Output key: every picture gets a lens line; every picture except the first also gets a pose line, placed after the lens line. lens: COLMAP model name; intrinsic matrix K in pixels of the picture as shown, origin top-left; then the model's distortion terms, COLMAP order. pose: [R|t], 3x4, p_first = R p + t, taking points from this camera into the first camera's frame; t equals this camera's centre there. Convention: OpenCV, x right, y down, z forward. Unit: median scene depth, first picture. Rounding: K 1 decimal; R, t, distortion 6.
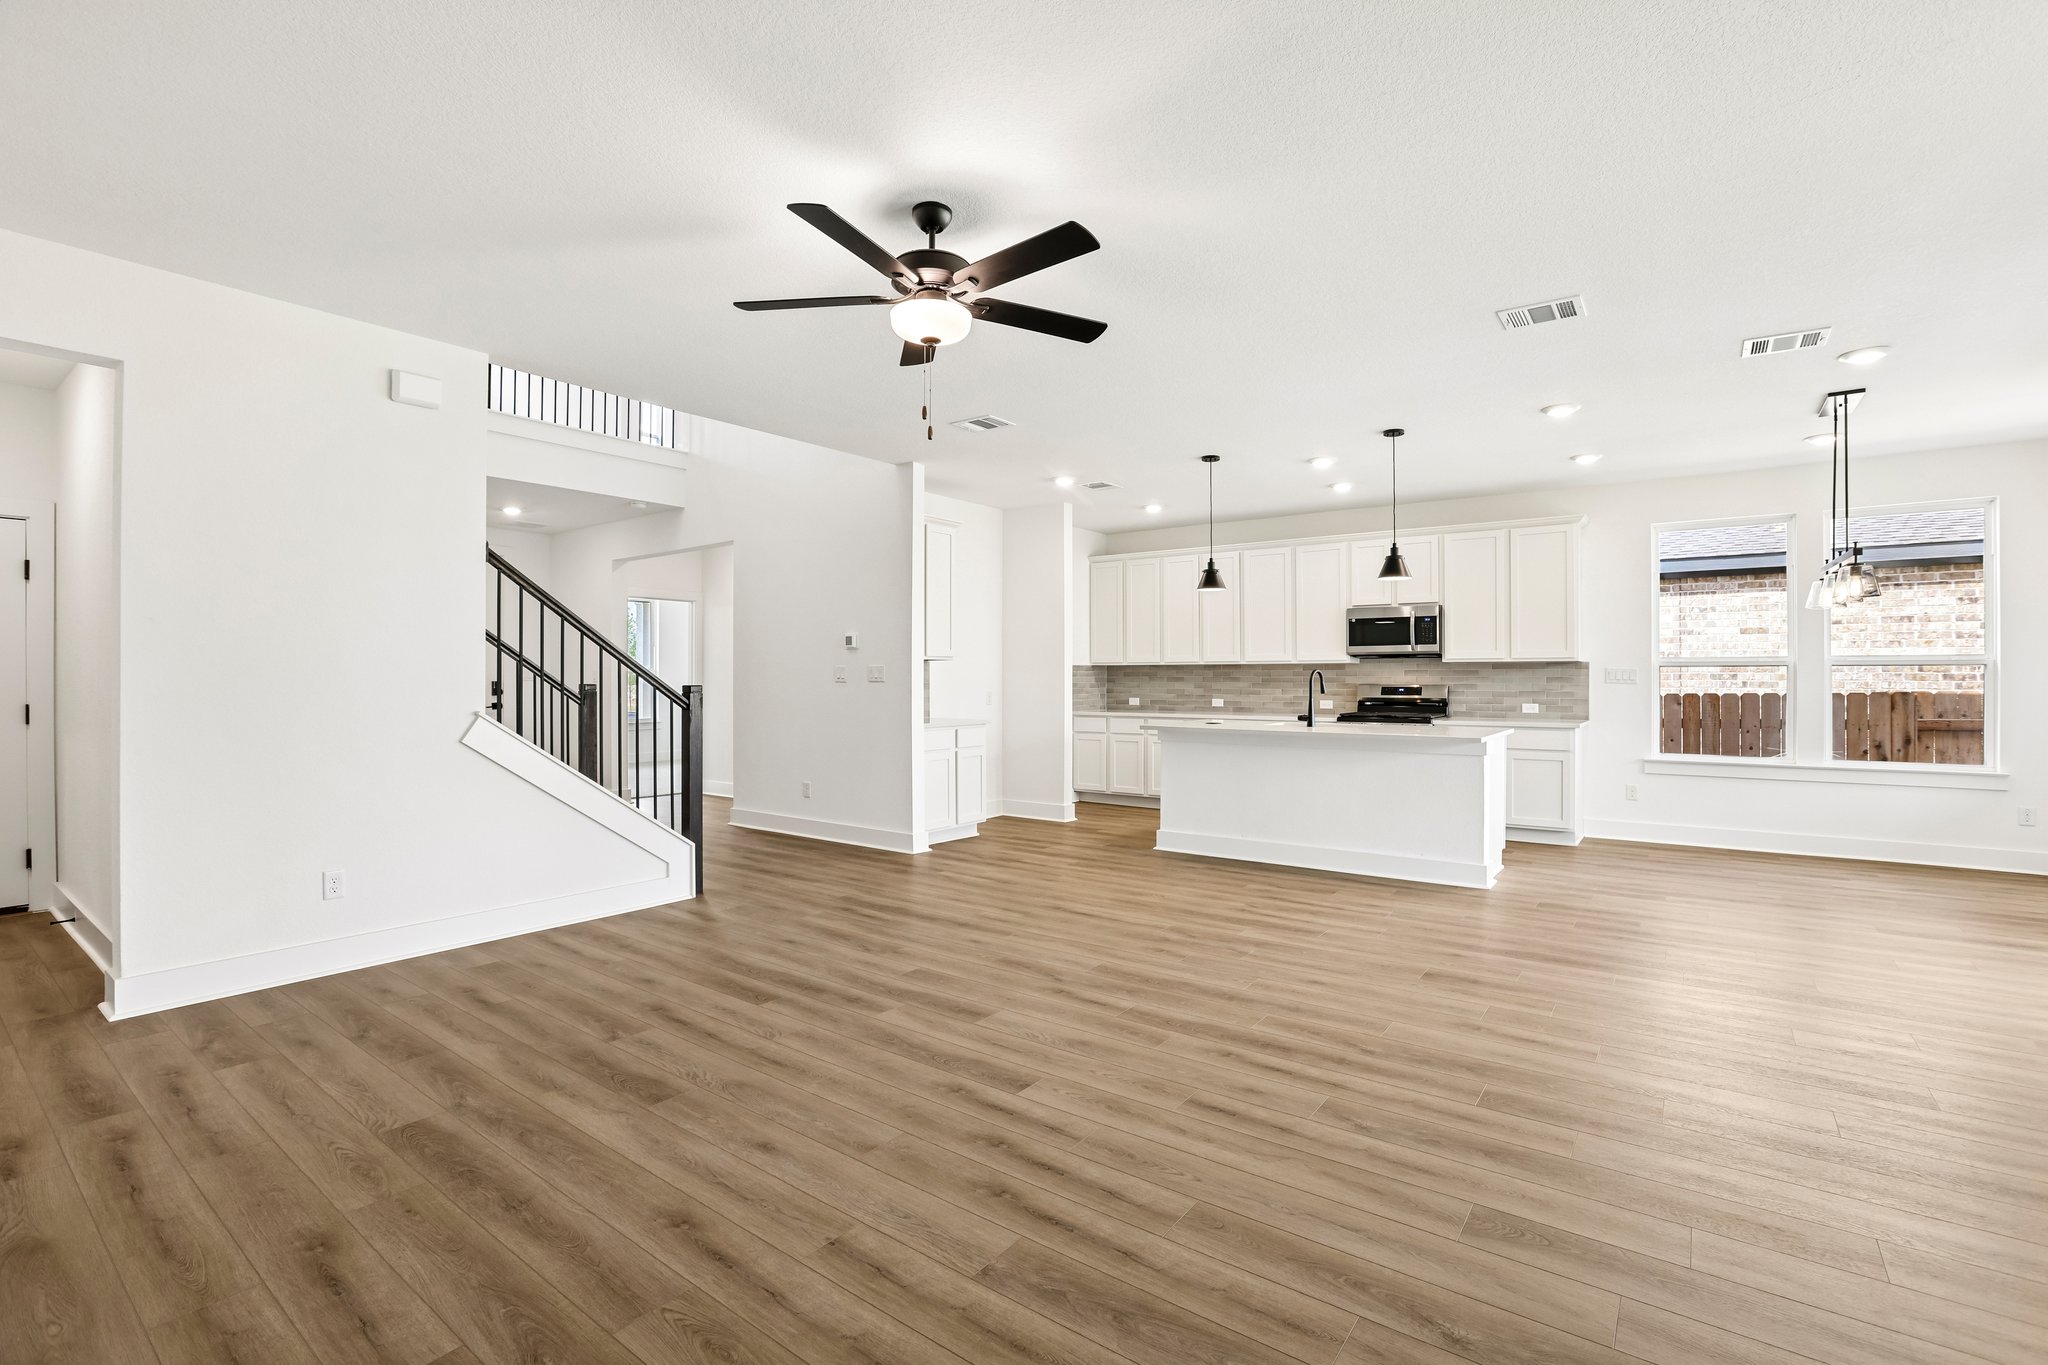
lens RADIAL K [[942.9, 0, 1020.6], [0, 942.9, 678.0], [0, 0, 1]] dist [-0.000782, -0.000057]
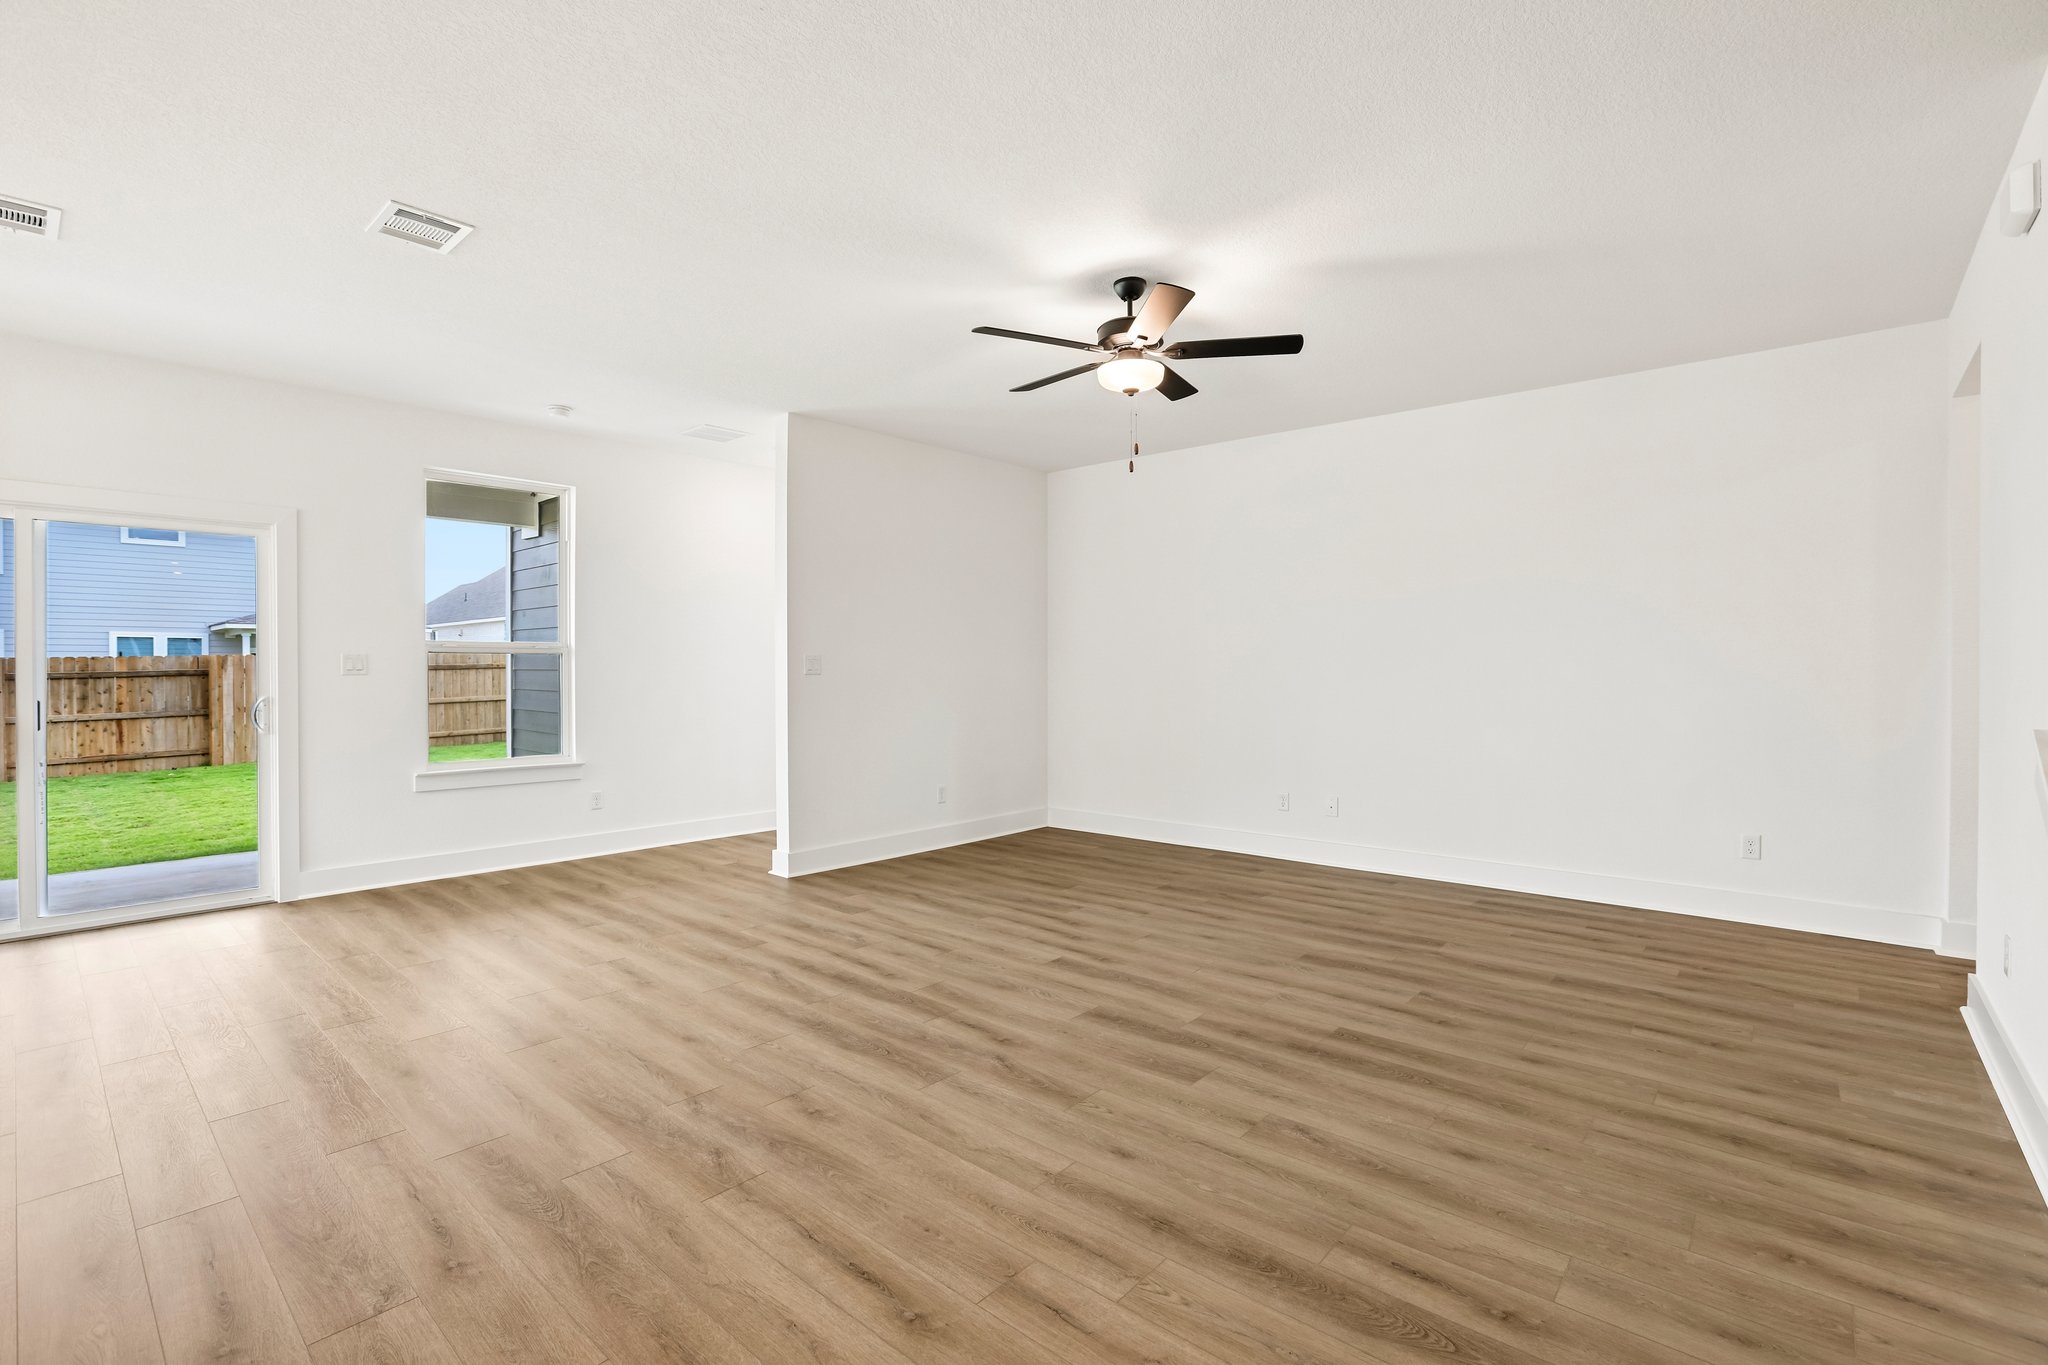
lens RADIAL K [[942.9, 0, 1027.3], [0, 942.9, 676.9], [0, 0, 1]] dist [-0.000782, -0.000057]
pose [[-0.997869, 0.000770, 0.065248, -0.036204], [0.001626, 0.999913, 0.013069, -0.004141], [-0.065232, 0.013147, -0.997783, 1.947980]]
